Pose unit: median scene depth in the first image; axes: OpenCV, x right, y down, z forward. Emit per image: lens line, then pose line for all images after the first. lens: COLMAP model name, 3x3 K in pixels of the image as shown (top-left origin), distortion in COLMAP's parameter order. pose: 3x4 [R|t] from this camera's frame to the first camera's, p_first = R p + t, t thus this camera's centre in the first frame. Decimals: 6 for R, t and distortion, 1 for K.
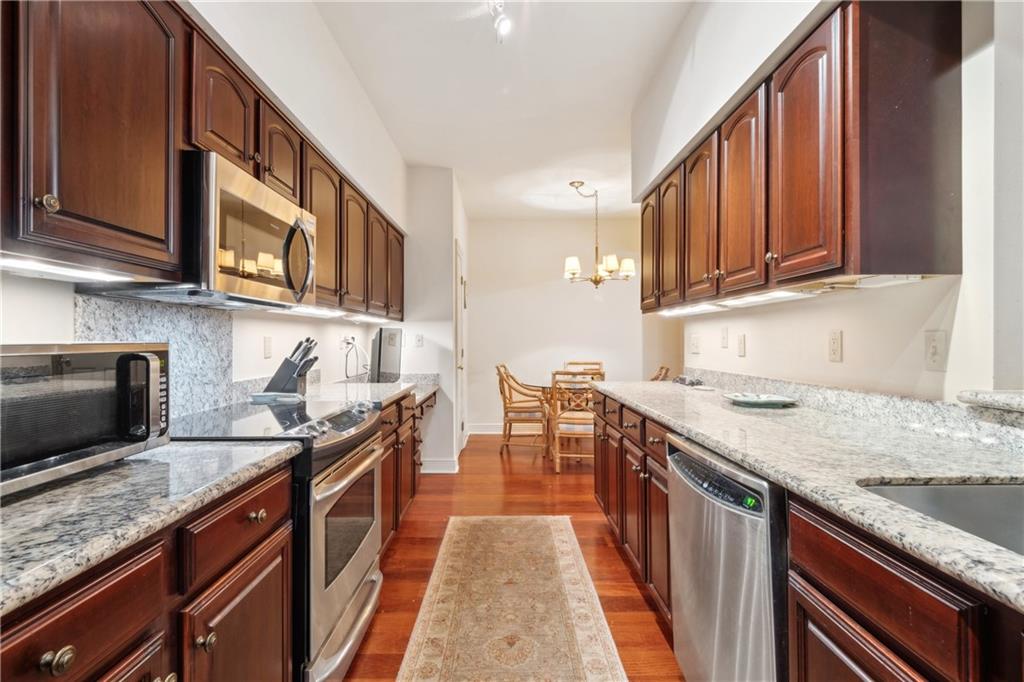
lens RADIAL K [[467.1, 0, 512.0], [0, 467.1, 341.0], [0, 0, 1]] dist [-0.001902, -0.000289]
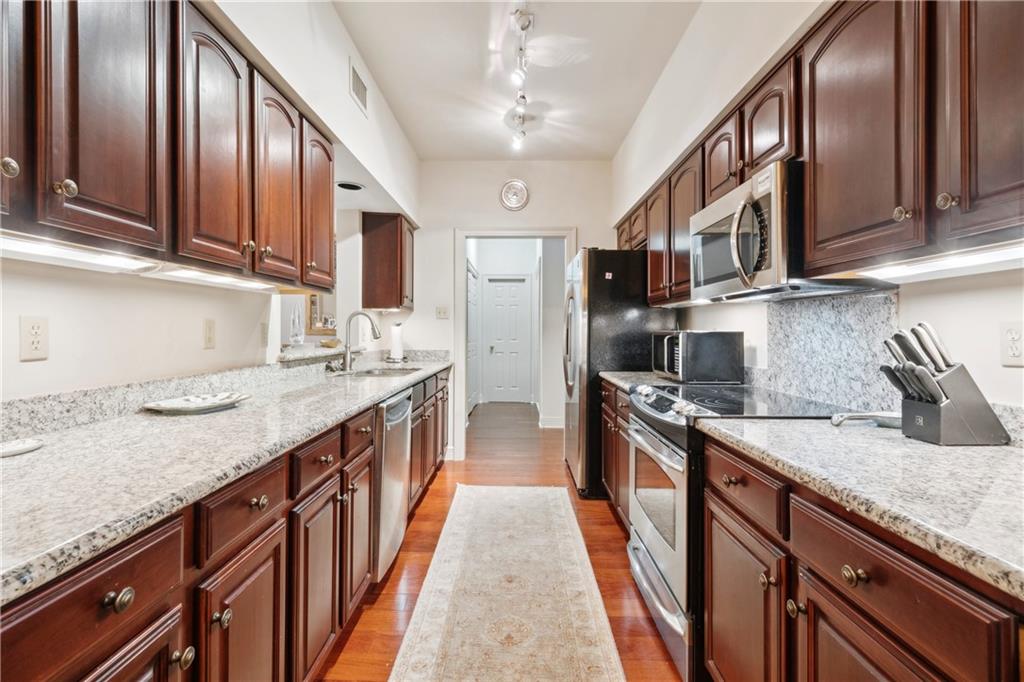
lens RADIAL K [[467.1, 0, 512.0], [0, 467.1, 341.0], [0, 0, 1]] dist [-0.001902, -0.000289]
pose [[-0.999708, -0.003159, 0.023960, -0.029664], [-0.002659, 0.999779, 0.020854, 0.002263], [-0.024021, 0.020784, -0.999495, 1.922226]]
